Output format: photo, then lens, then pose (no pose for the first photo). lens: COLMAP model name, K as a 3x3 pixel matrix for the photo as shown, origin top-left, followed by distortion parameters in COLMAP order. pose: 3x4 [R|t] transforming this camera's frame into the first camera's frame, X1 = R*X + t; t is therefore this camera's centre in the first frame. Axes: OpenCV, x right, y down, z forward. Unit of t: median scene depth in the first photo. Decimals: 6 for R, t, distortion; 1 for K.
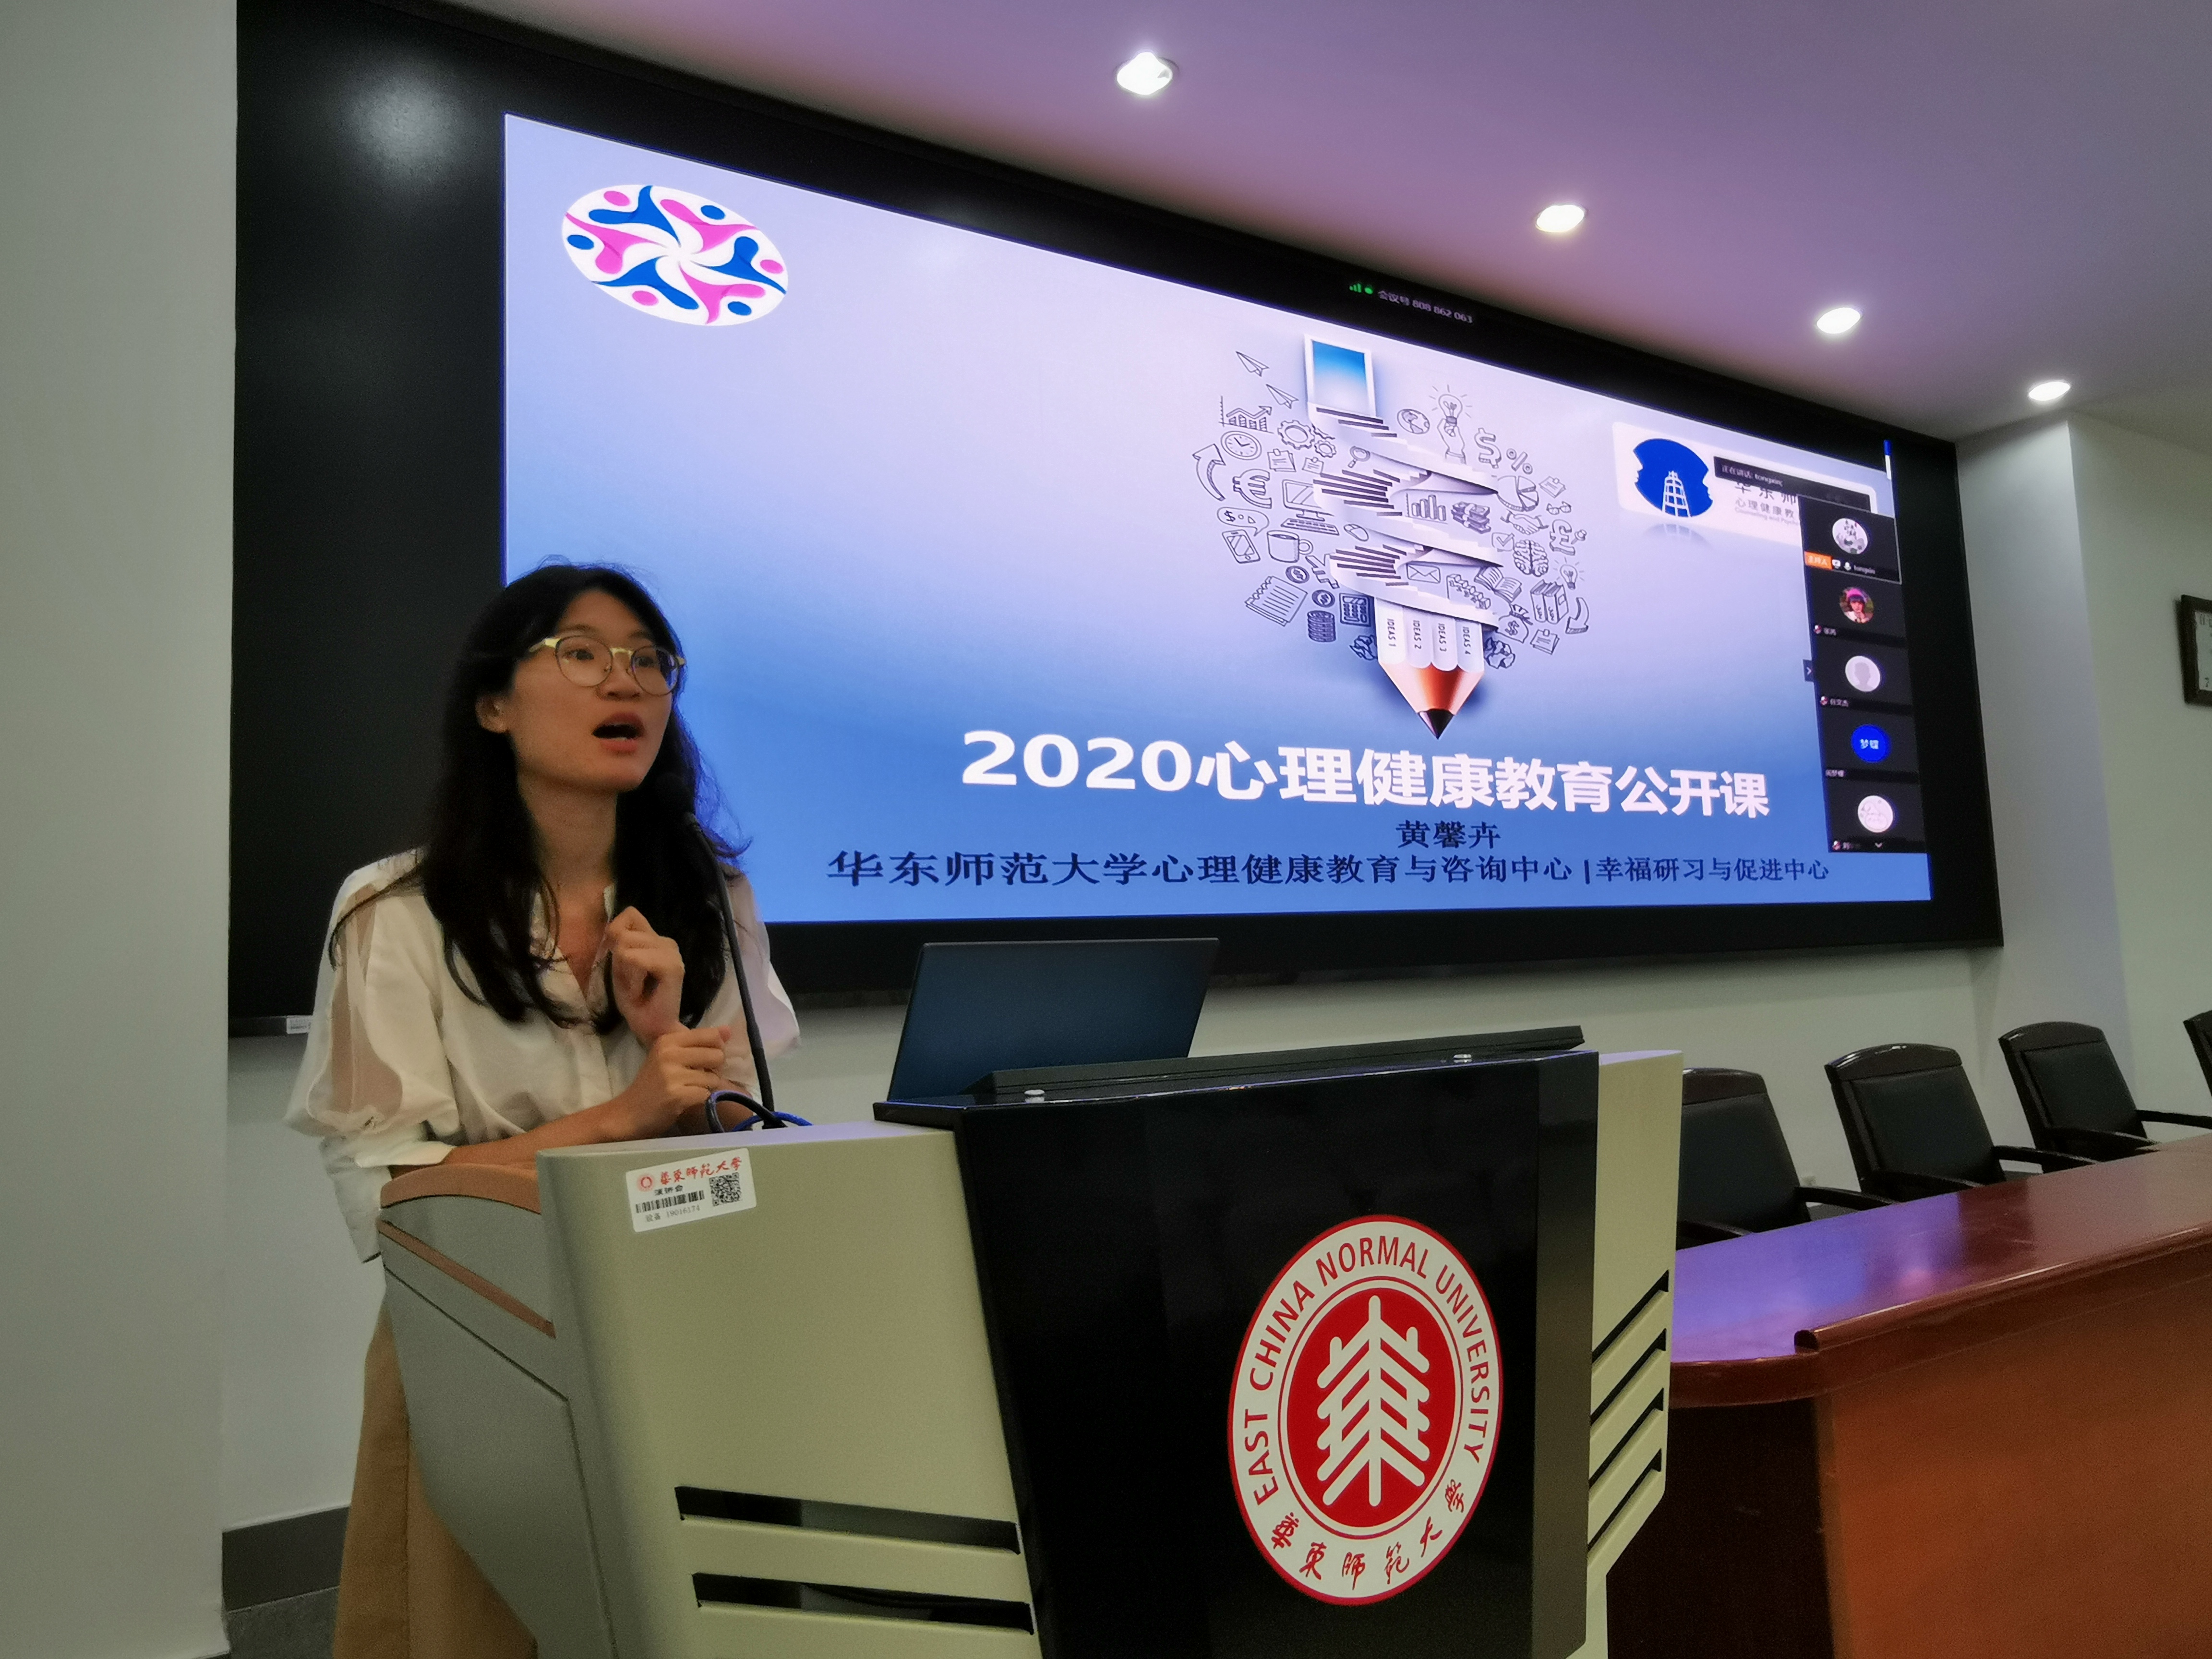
lens RADIAL K [[1645.9, 0, 1119.9], [0, 1645.9, 817.1], [0, 0, 1]] dist [-0.061998, 0.006631]
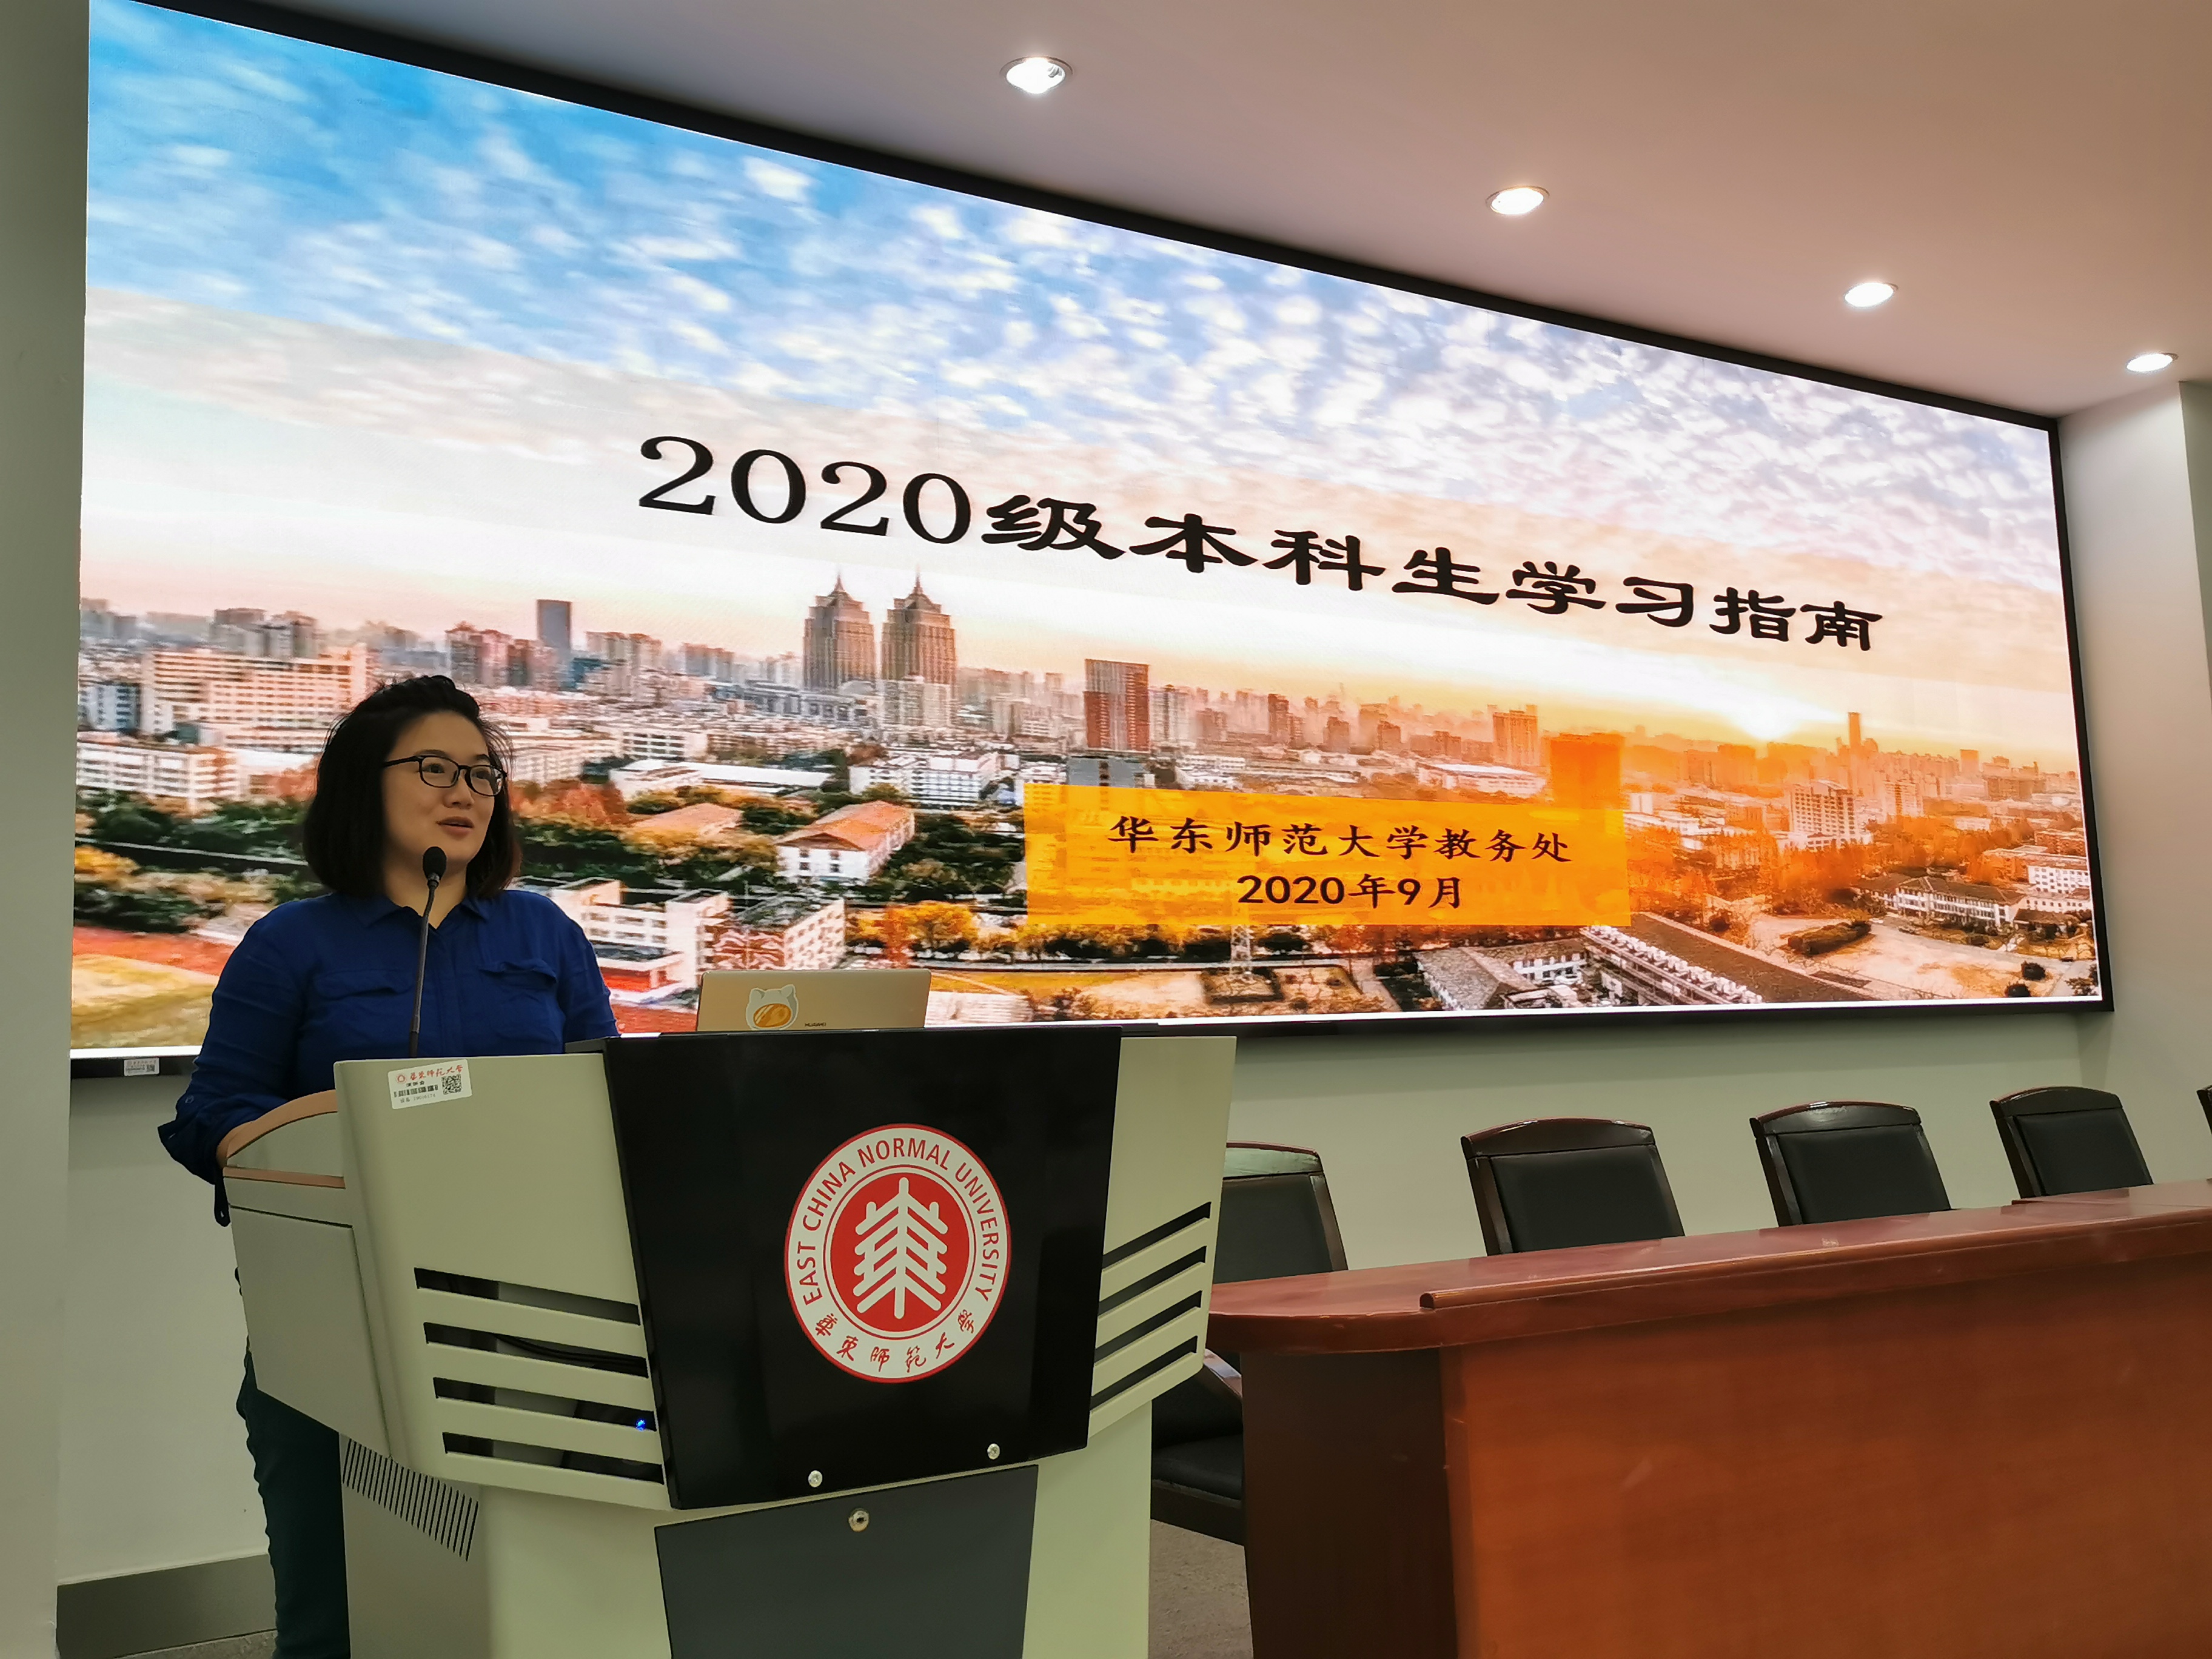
lens RADIAL K [[2006.8, 0, 1091.4], [0, 2006.8, 840.1], [0, 0, 1]] dist [0.020368, 0.000000]
pose [[0.999685, 0.002633, -0.024945, 0.376034], [-0.002828, 0.999966, -0.007776, 0.000664], [0.024924, 0.007844, 0.999659, -0.831473]]
